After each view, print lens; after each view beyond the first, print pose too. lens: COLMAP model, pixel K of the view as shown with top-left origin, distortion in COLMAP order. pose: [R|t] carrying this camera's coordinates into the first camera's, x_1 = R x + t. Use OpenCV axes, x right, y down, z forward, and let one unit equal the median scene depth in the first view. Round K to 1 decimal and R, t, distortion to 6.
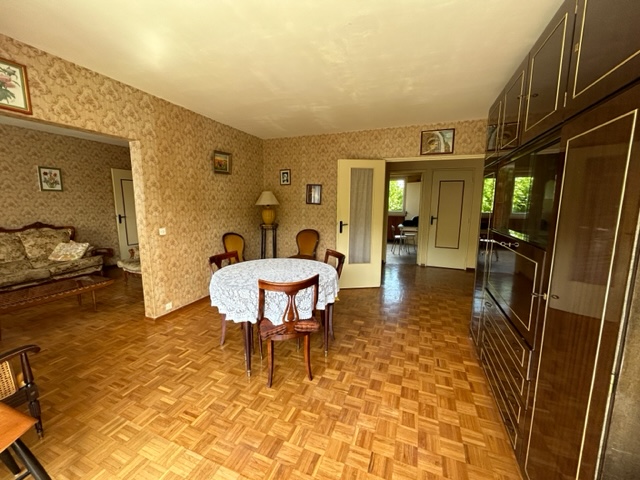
lens RADIAL K [[255.1, 0, 320.0], [0, 255.1, 240.0], [0, 0, 1]] dist [-0.001218, -0.000721]
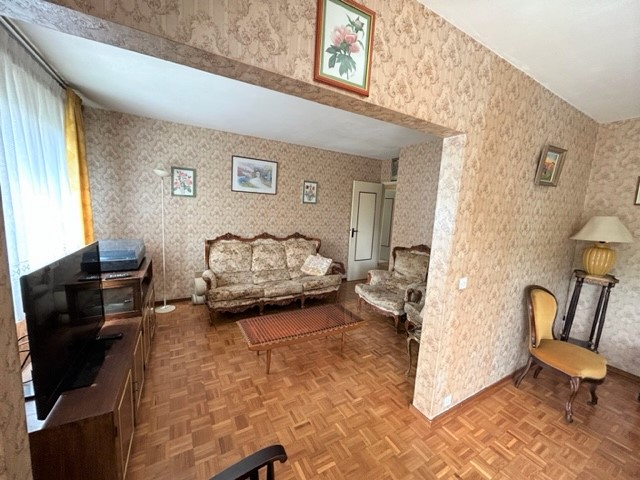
lens RADIAL K [[255.1, 0, 320.0], [0, 255.1, 240.0], [0, 0, 1]] dist [-0.001218, -0.000721]
pose [[0.778273, 0.119481, -0.616454, -0.391029], [-0.140133, 0.990020, 0.014967, -0.072461], [0.612090, 0.074737, 0.787249, 0.232417]]
